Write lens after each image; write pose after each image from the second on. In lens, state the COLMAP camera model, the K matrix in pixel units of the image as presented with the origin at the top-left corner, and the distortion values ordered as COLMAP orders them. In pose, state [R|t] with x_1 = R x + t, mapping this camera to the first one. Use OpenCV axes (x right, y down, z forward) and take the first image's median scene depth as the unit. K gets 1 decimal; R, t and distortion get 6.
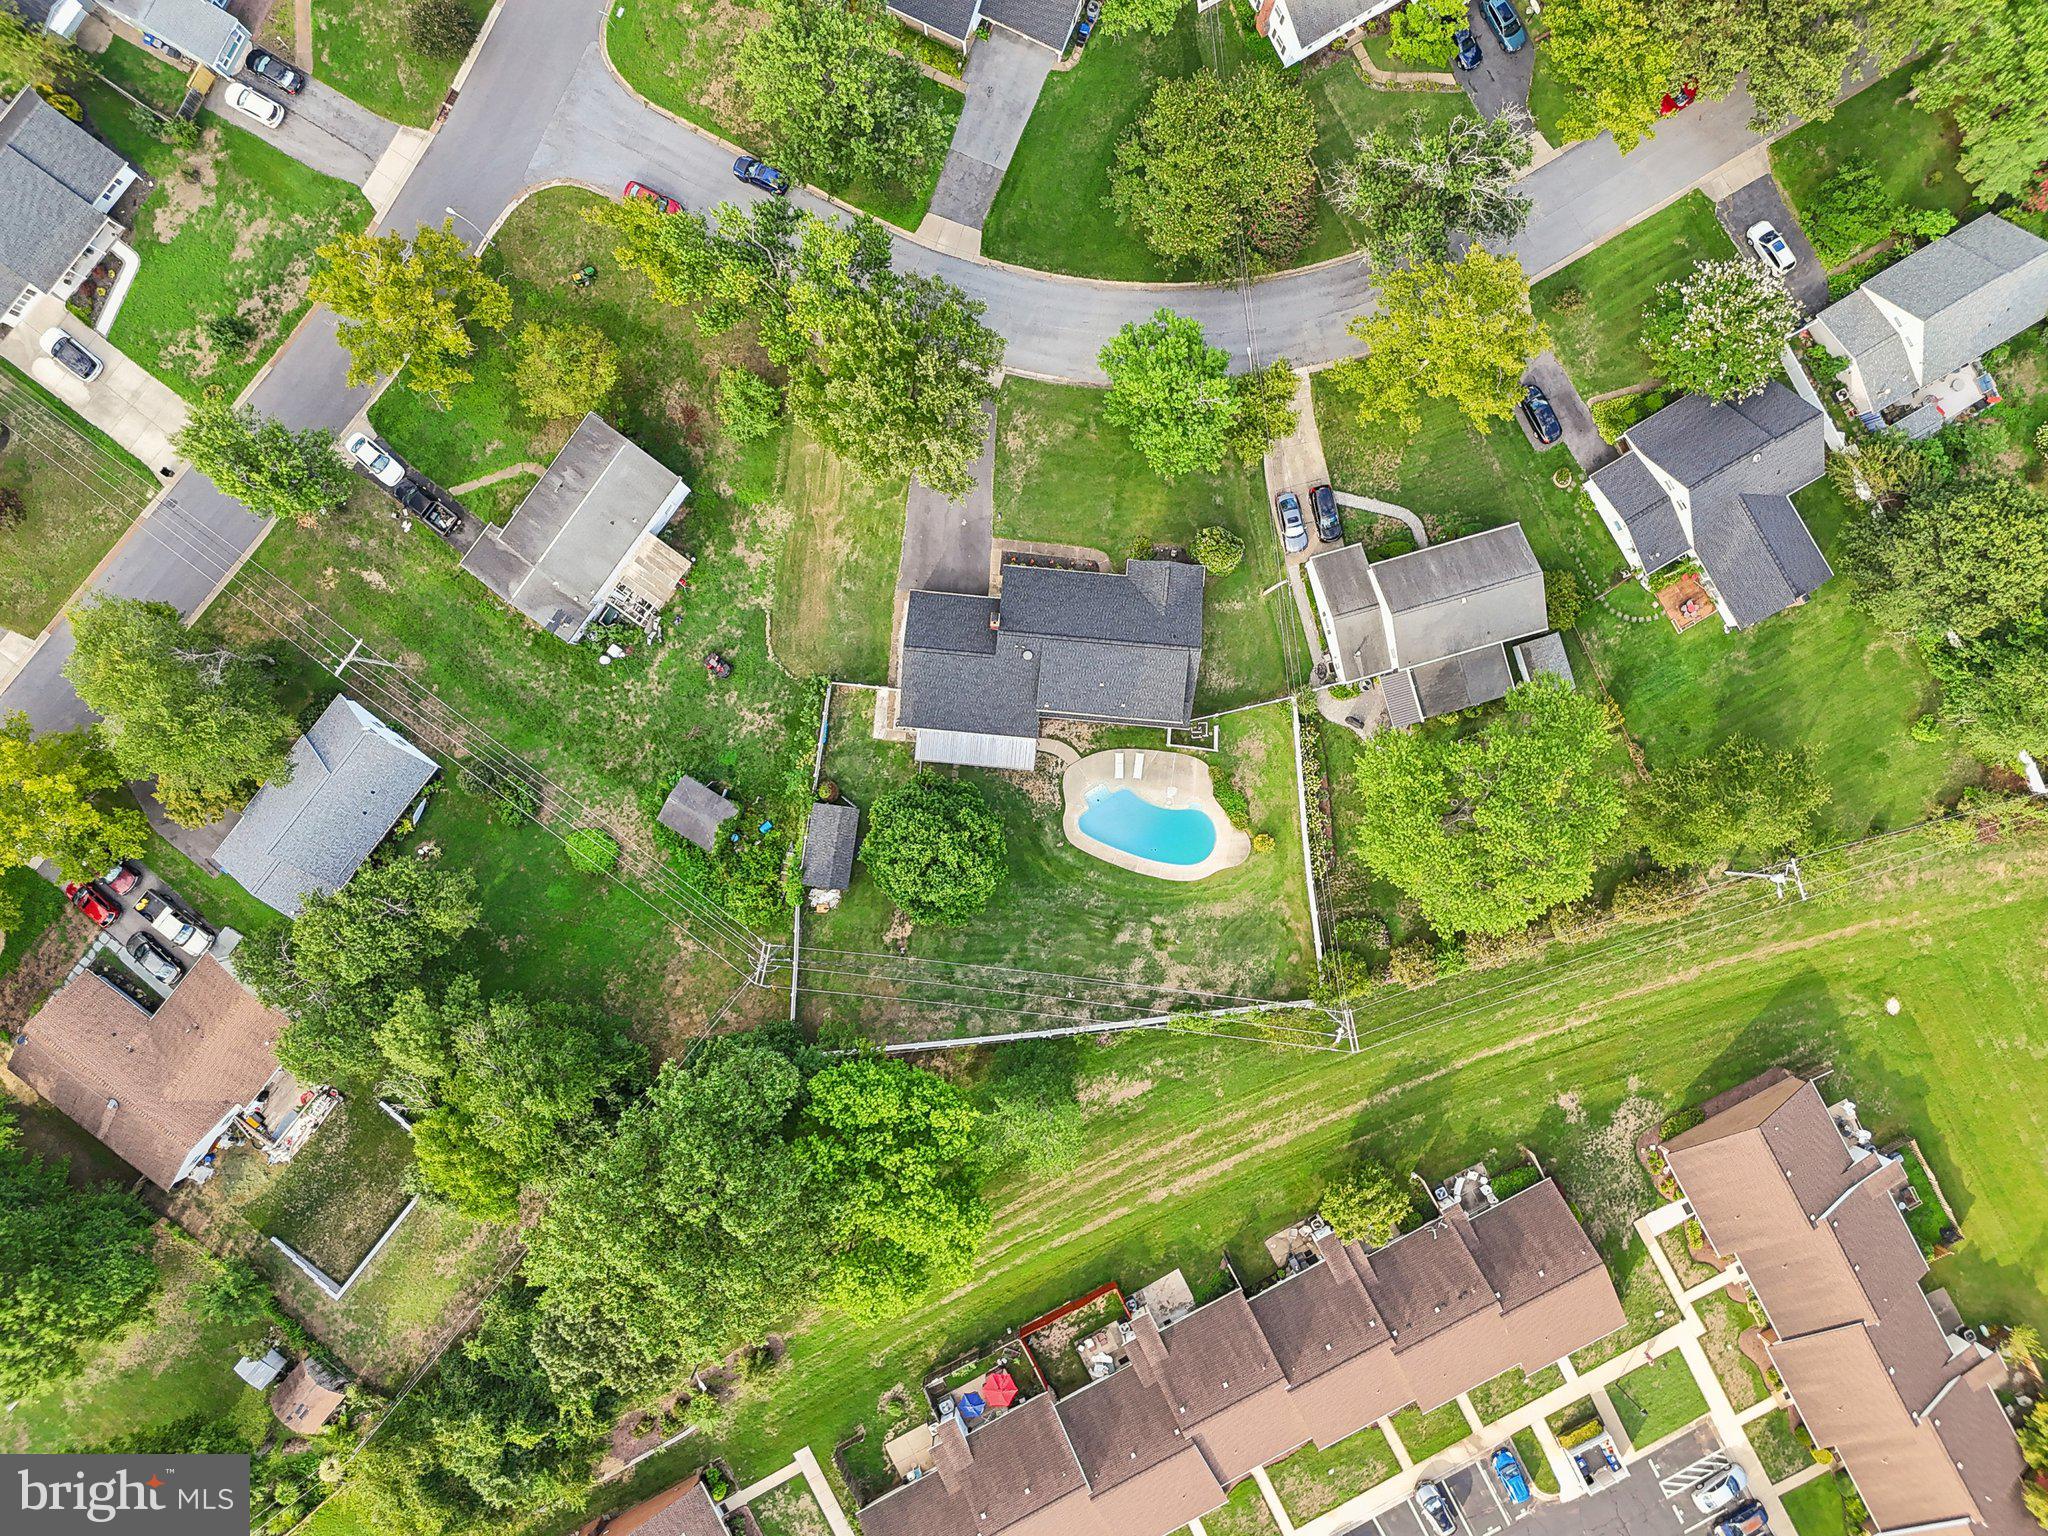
lens RADIAL K [[1548.6, 0, 1037.0], [0, 1548.6, 775.8], [0, 0, 1]] dist [0.060992, -0.062764]
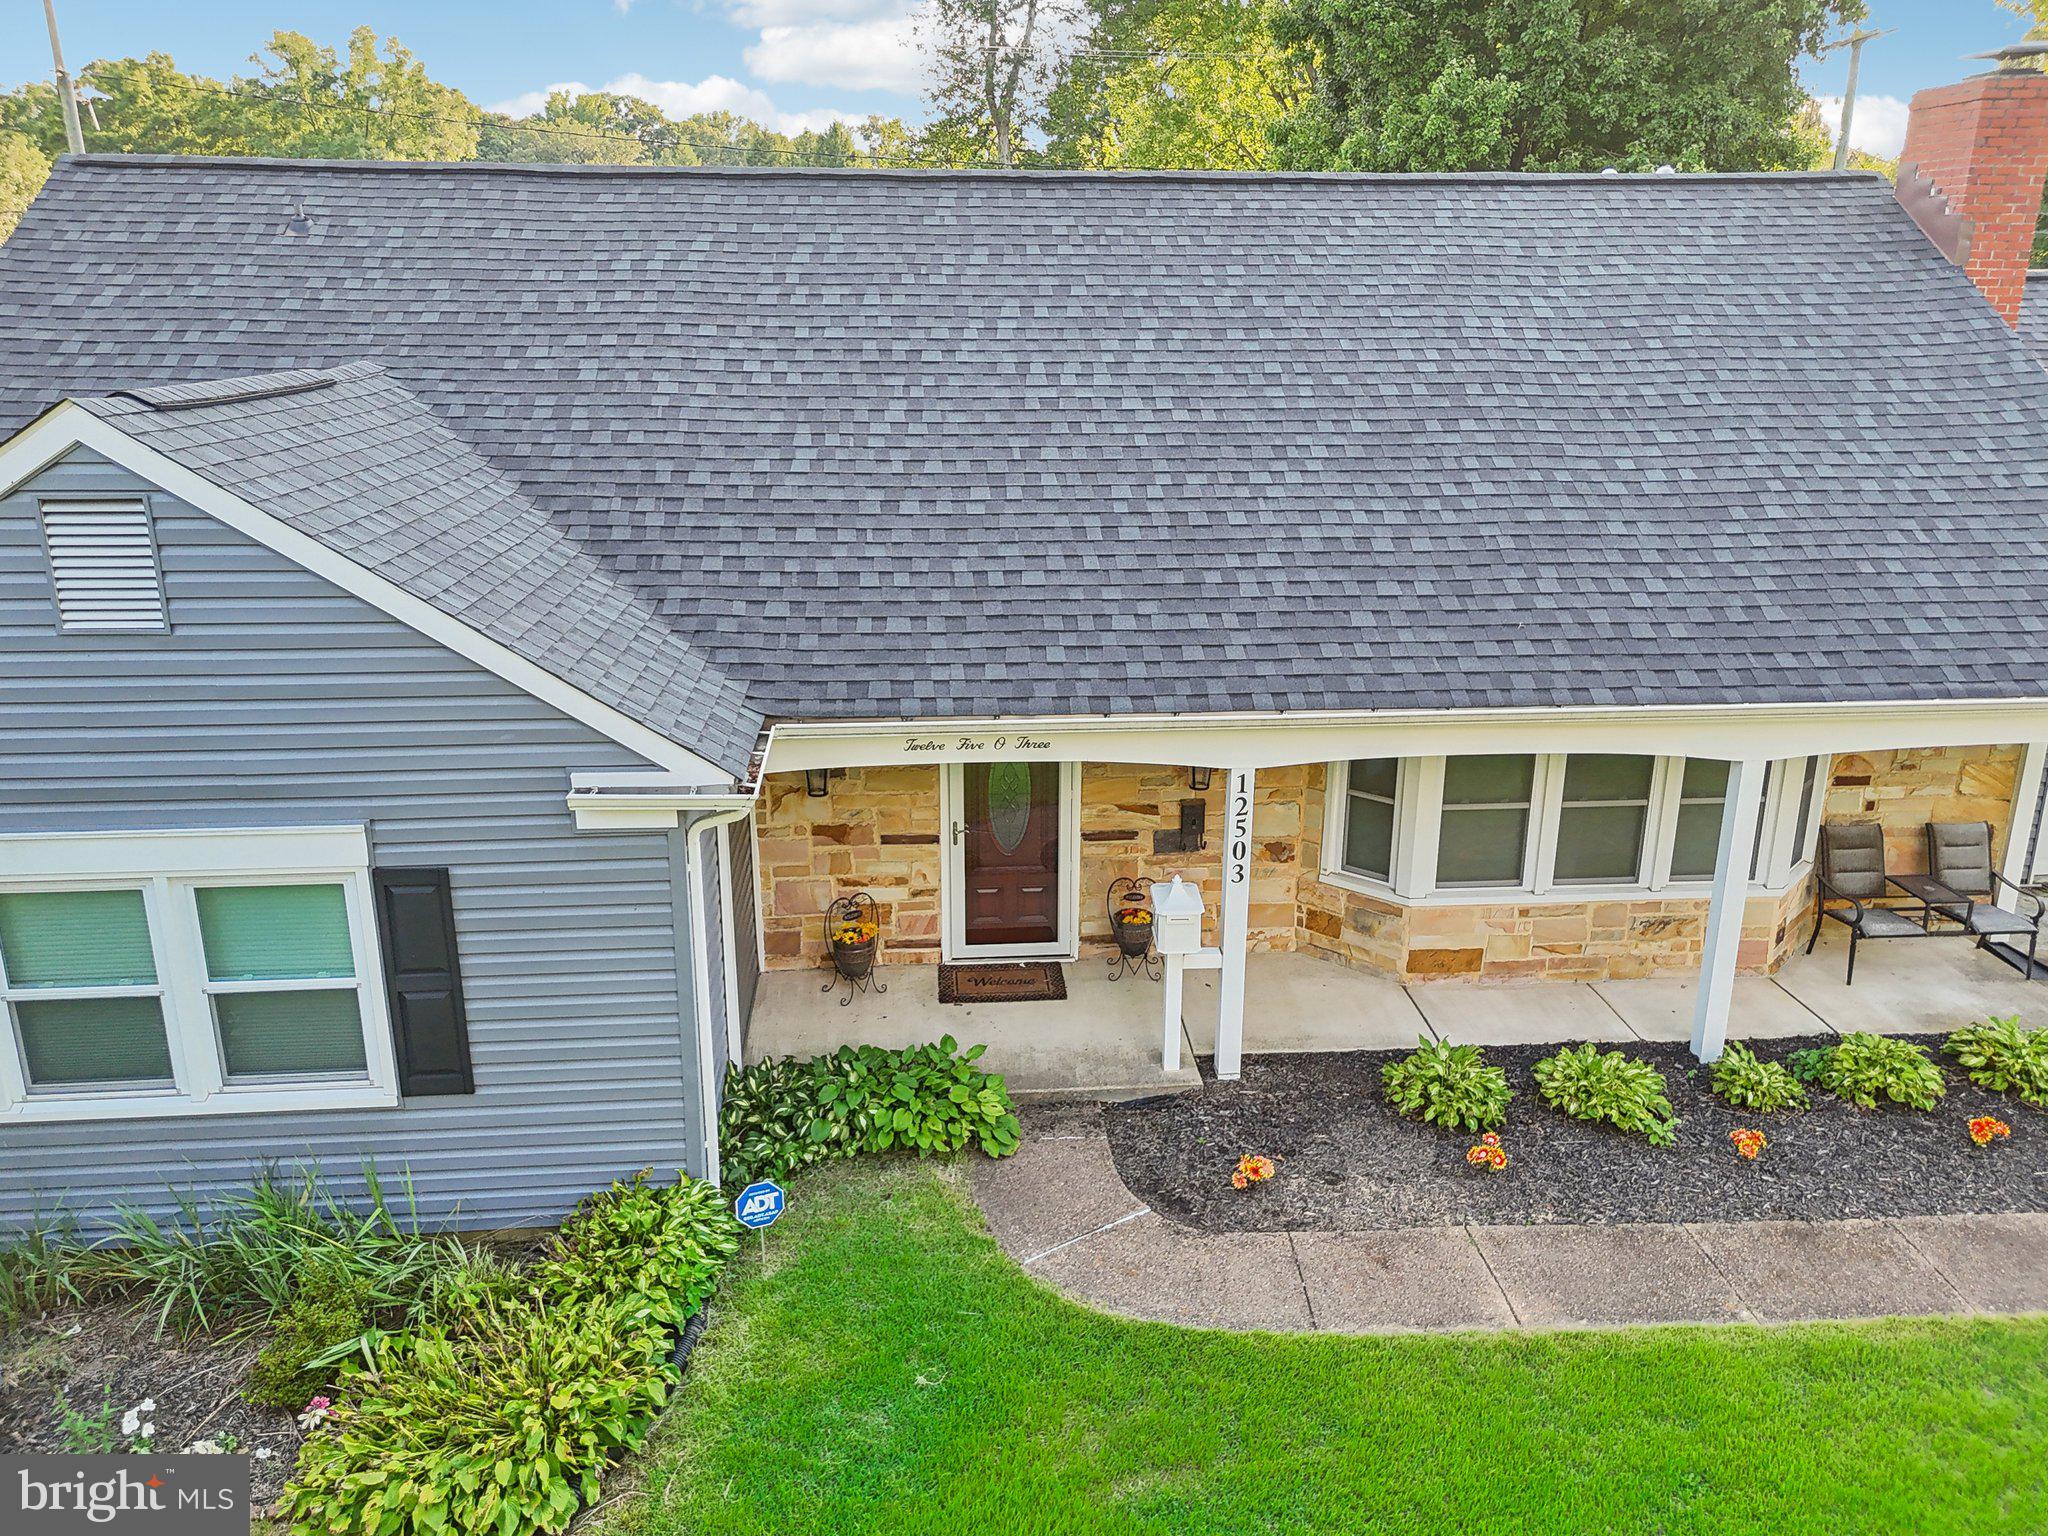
lens RADIAL K [[1548.6, 0, 1026.7], [0, 1548.6, 766.2], [0, 0, 1]] dist [0.060992, -0.062764]
pose [[-0.986219, 0.035184, -0.161659, 0.056627], [-0.164483, -0.313690, 0.935171, -0.197691], [-0.017808, 0.948873, 0.315154, 0.956858]]
